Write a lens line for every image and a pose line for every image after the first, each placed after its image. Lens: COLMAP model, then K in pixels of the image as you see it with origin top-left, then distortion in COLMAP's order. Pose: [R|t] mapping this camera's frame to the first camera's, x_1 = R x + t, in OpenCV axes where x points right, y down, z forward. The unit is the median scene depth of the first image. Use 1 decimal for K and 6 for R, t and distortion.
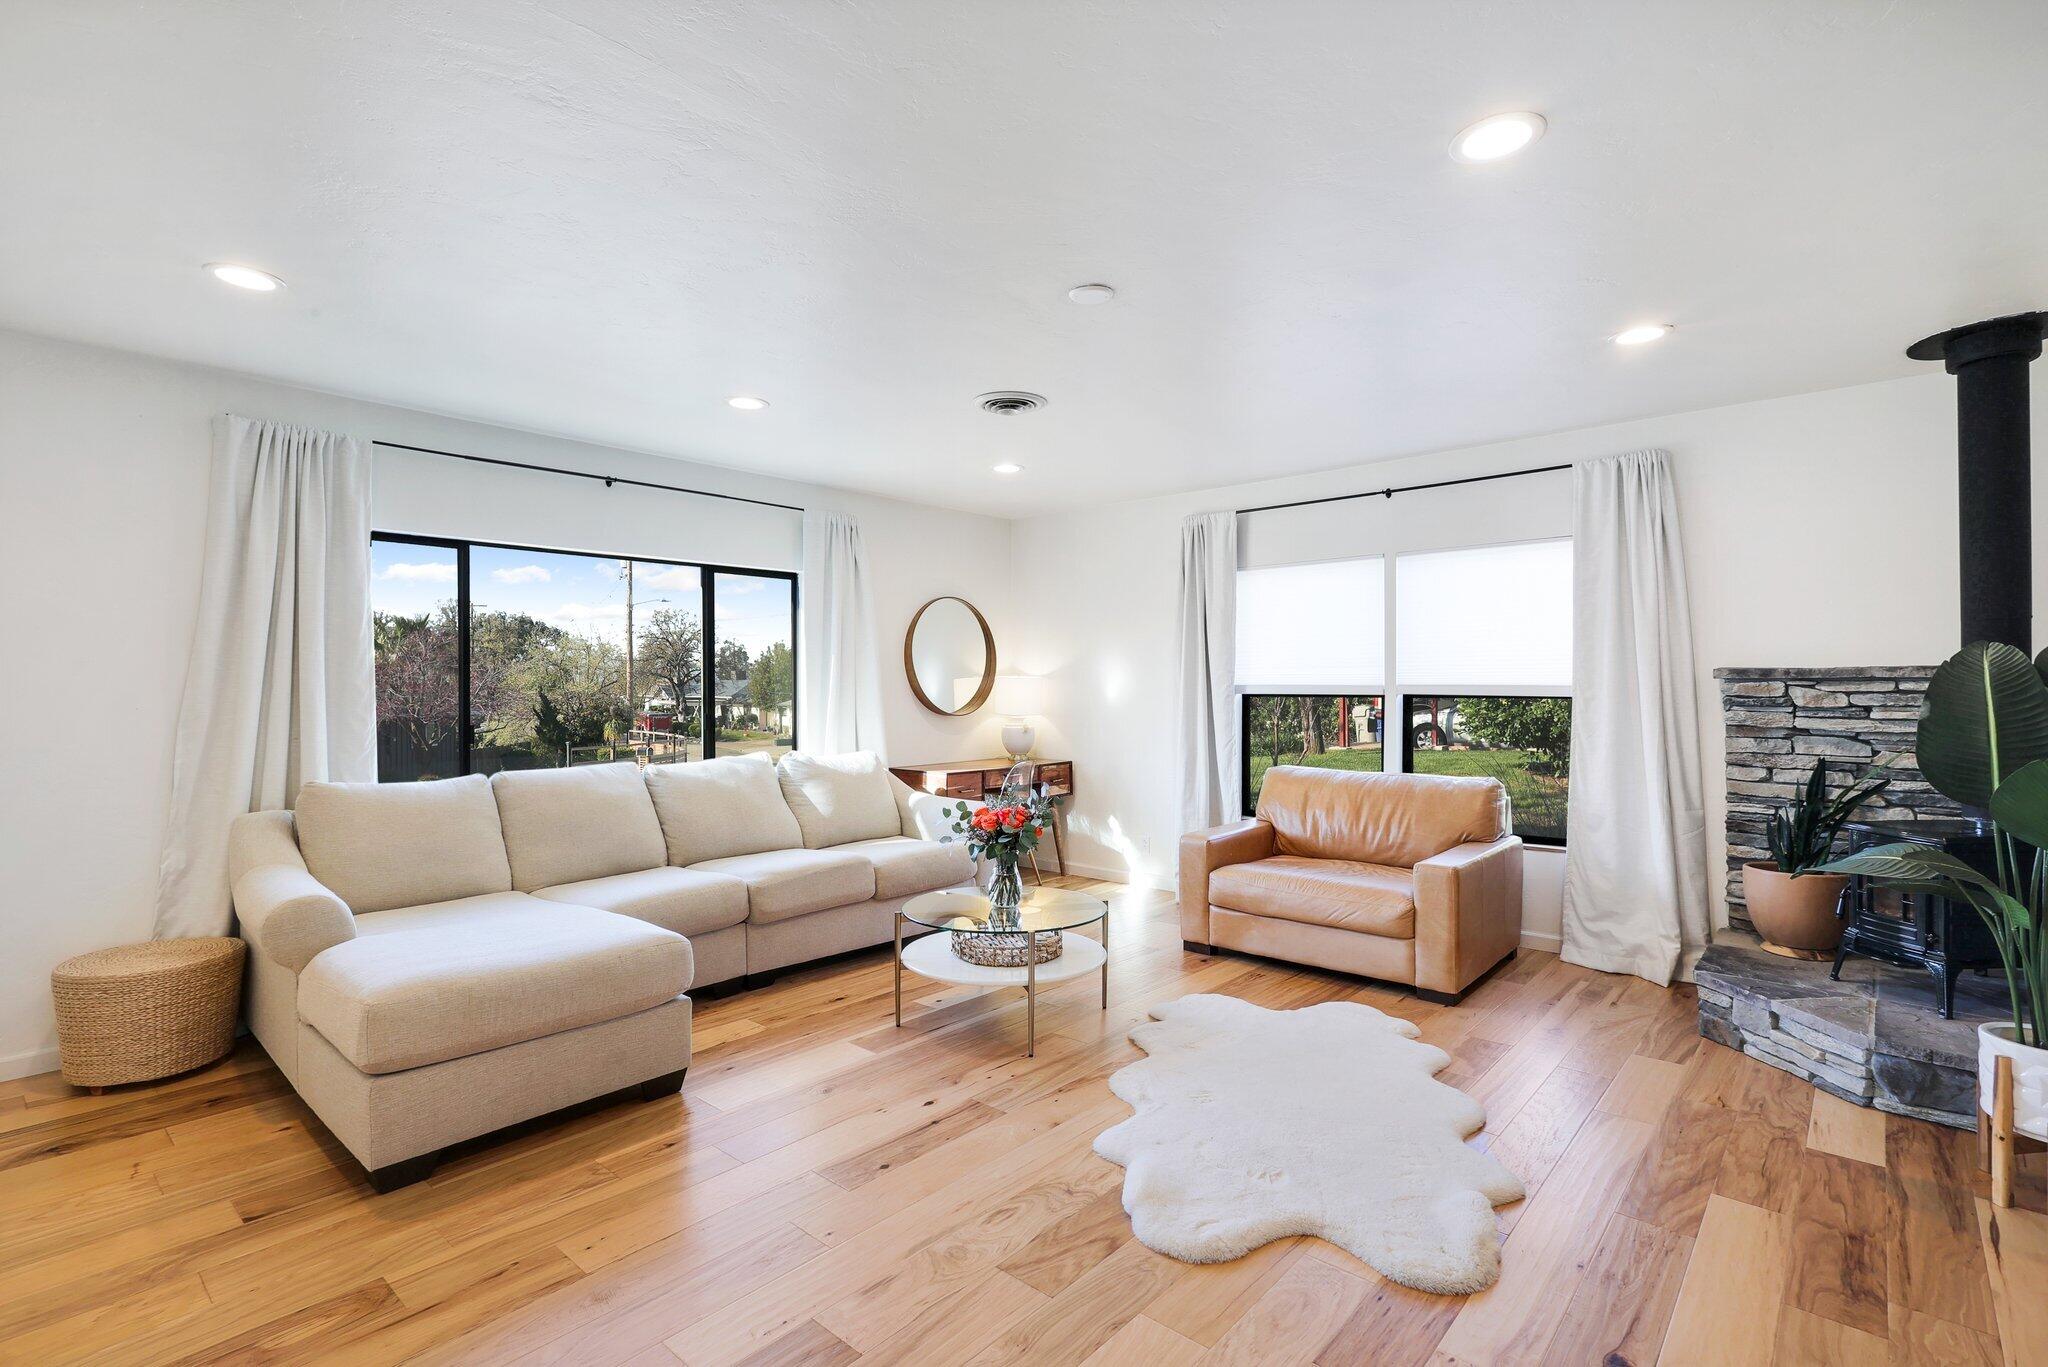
lens RADIAL K [[964.9, 0, 1035.8], [0, 964.9, 689.1], [0, 0, 1]] dist [0.002765, 0.000158]
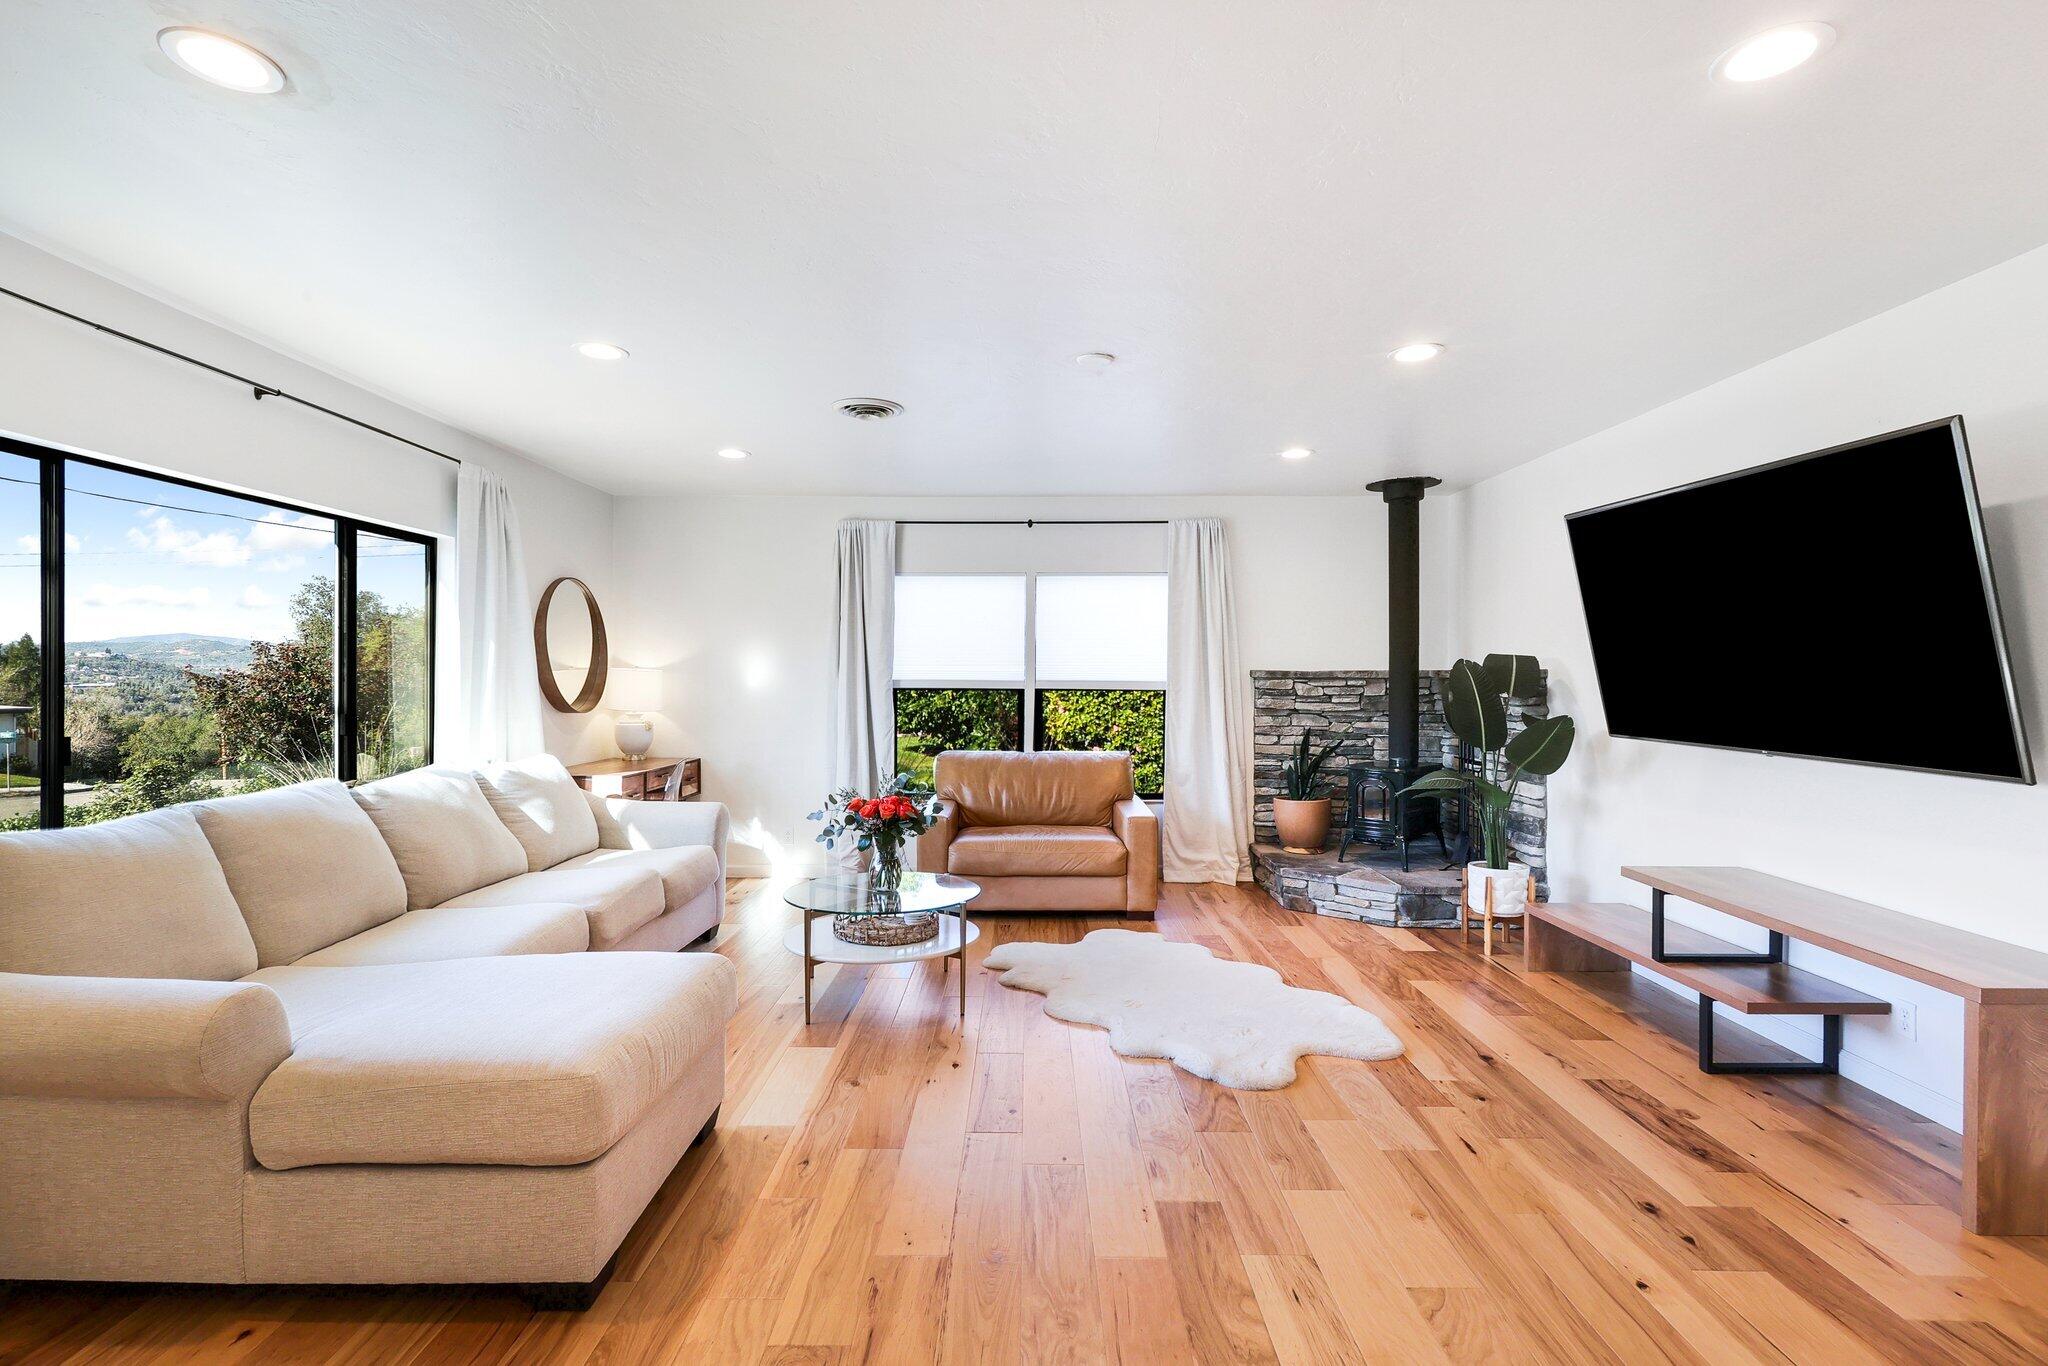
lens RADIAL K [[980.2, 0, 1035.0], [0, 980.2, 682.0], [0, 0, 1]] dist [-0.000547, 0.000025]
pose [[0.749821, 0.002773, 0.661635, -0.570875], [-0.002733, 0.999996, -0.001095, -0.000898], [-0.661635, -0.000987, 0.749825, 0.084767]]
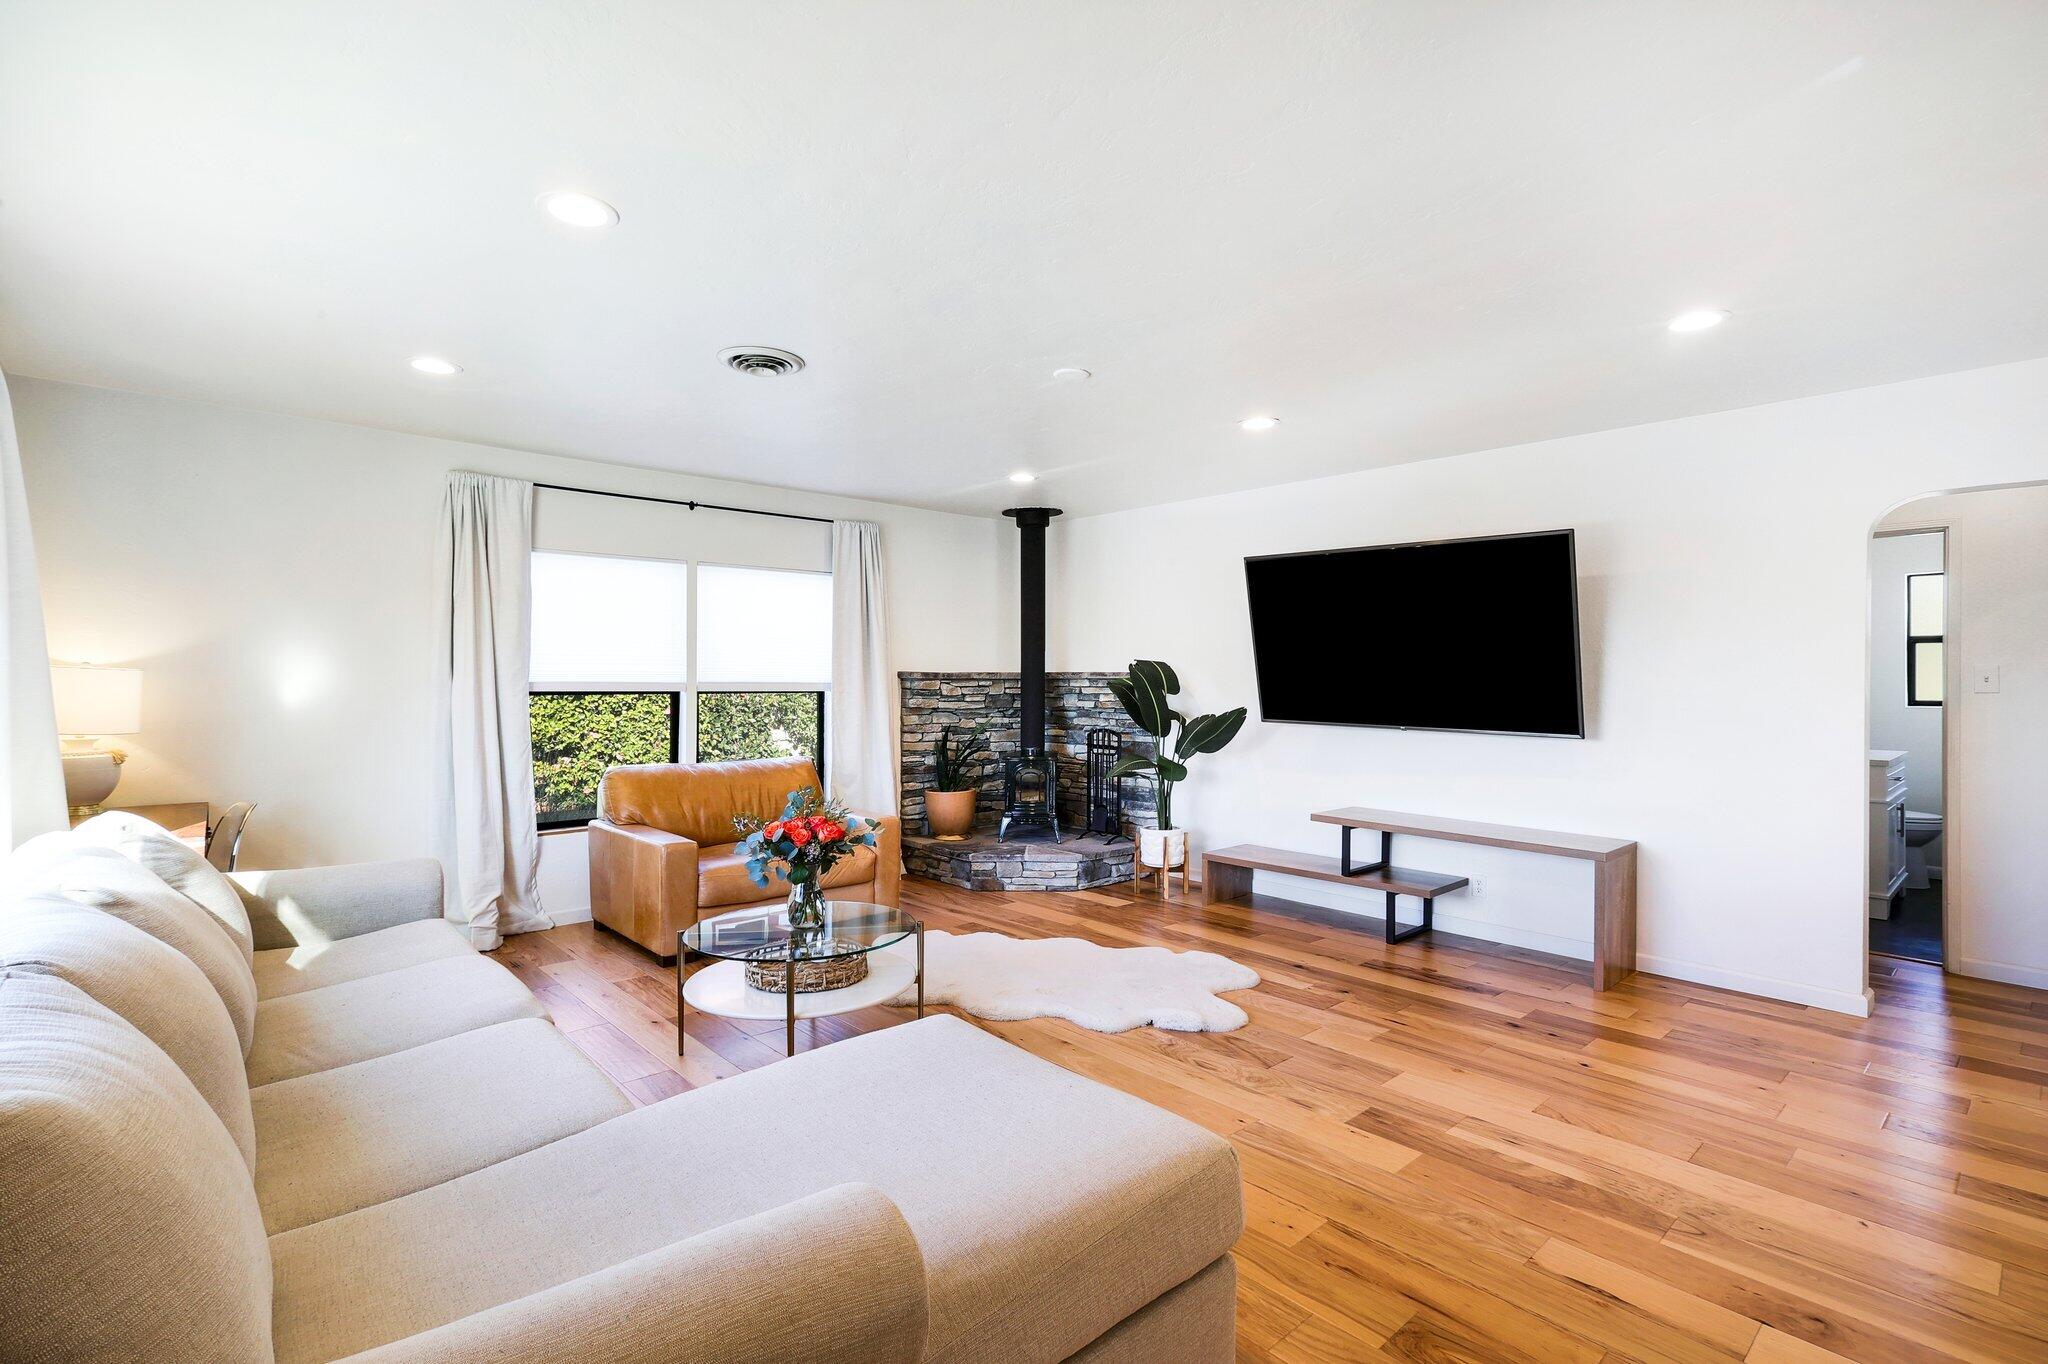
lens RADIAL K [[947.3, 0, 1033.7], [0, 947.3, 672.5], [0, 0, 1]] dist [0.002274, -0.000125]
pose [[0.108666, 0.011208, 0.994015, -0.829594], [0.002161, 0.999931, -0.011511, -0.002193], [-0.994076, 0.003399, 0.108634, 0.639070]]
